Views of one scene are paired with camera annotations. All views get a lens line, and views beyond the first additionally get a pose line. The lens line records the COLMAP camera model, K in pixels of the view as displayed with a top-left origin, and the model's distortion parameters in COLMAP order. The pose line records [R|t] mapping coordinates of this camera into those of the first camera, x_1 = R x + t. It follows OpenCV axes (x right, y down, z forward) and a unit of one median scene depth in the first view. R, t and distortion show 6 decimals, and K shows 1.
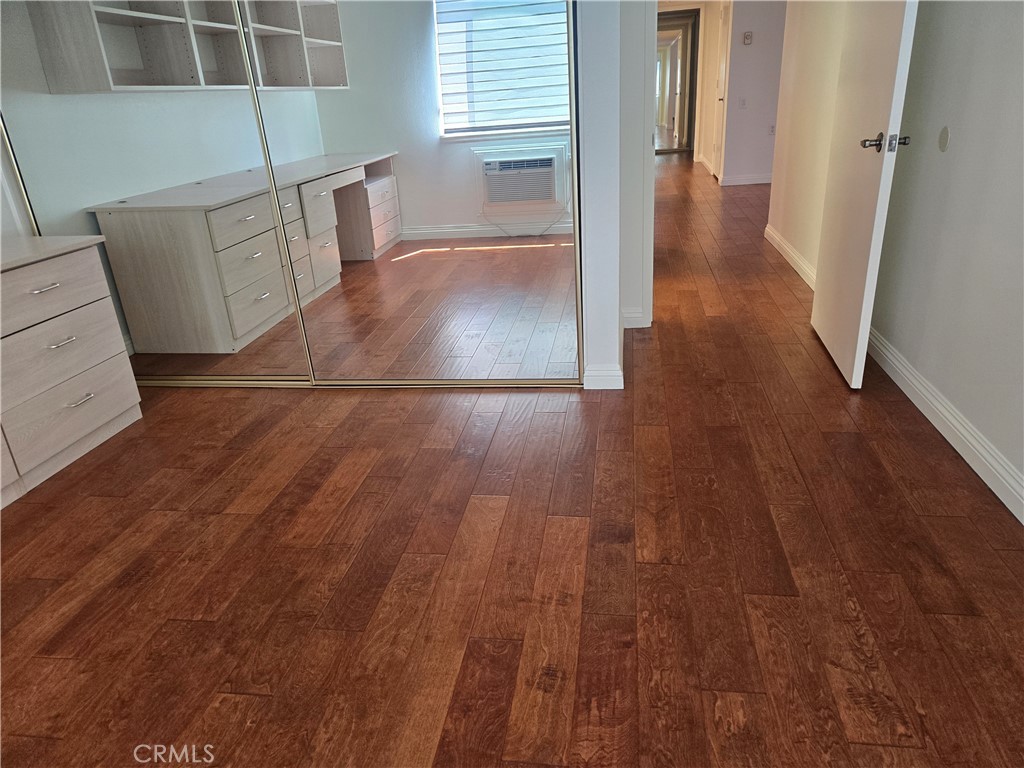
lens RADIAL K [[688.0, 0, 522.7], [0, 688.0, 392.6], [0, 0, 1]] dist [0.056123, -0.038911]
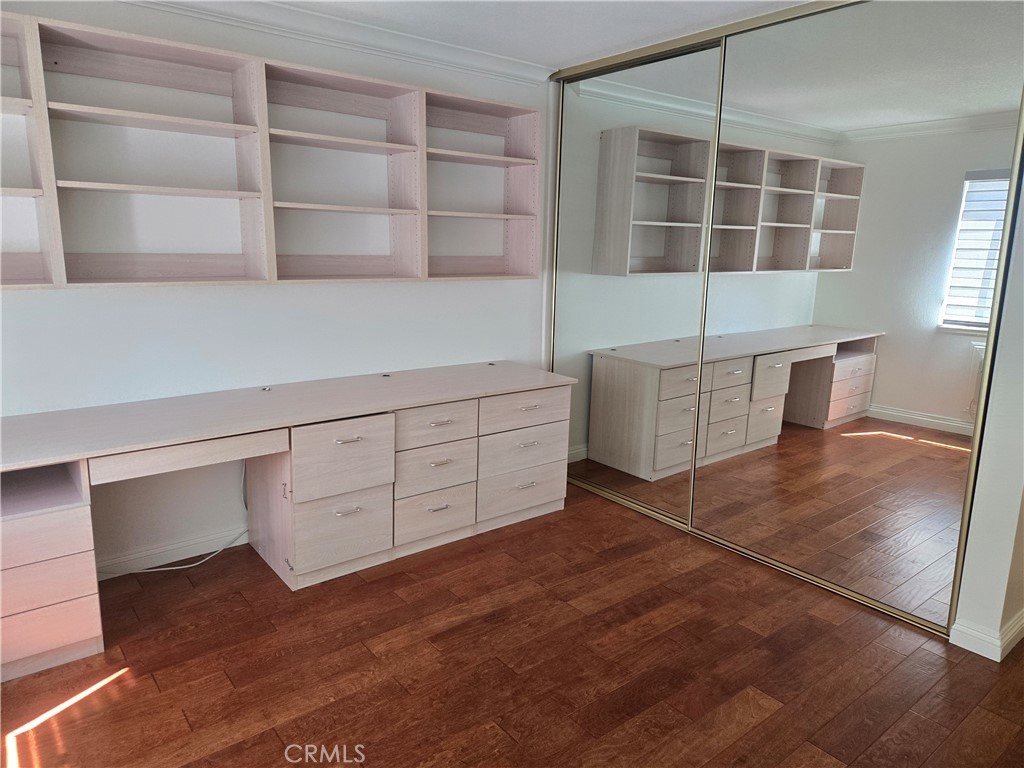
lens RADIAL K [[688.0, 0, 504.9], [0, 688.0, 388.7], [0, 0, 1]] dist [0.056123, -0.038911]
pose [[0.722228, 0.213056, -0.658023, 0.211620], [-0.328824, 0.942749, -0.055663, -0.079027], [0.608492, 0.256575, 0.750937, -0.128582]]
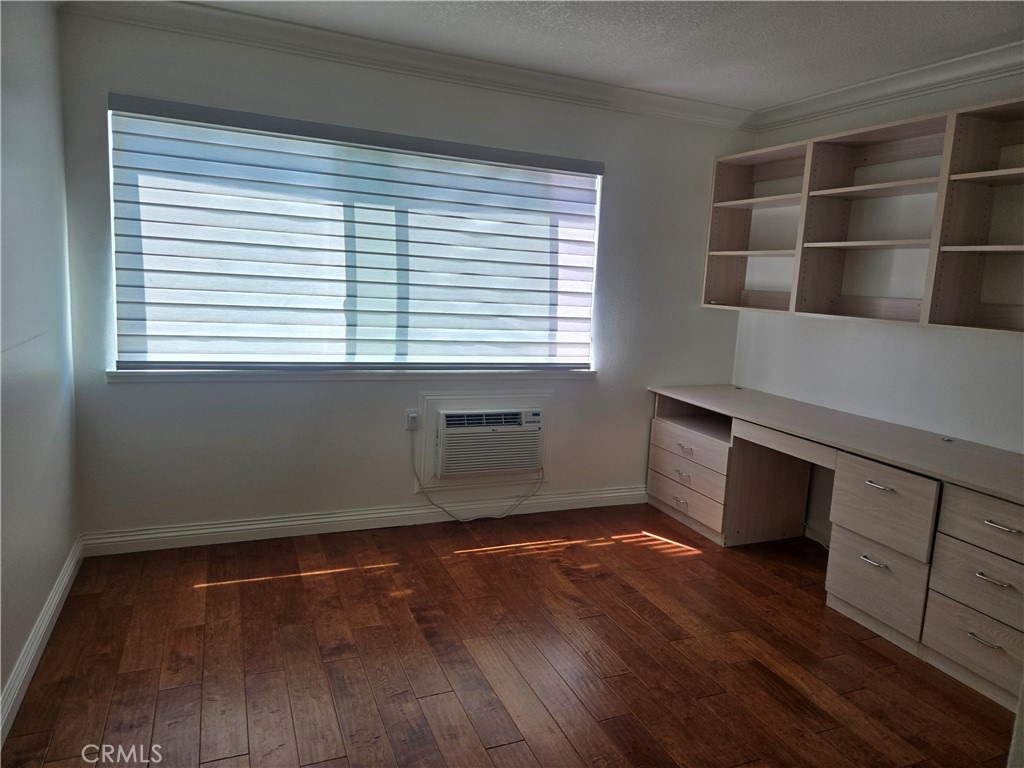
lens RADIAL K [[688.0, 0, 512.4], [0, 688.0, 379.1], [0, 0, 1]] dist [0.056123, -0.038911]
pose [[-0.856058, 0.101415, -0.506833, 0.334816], [-0.202653, 0.836201, 0.509608, -0.547356], [0.475496, 0.538965, -0.695284, 0.946223]]
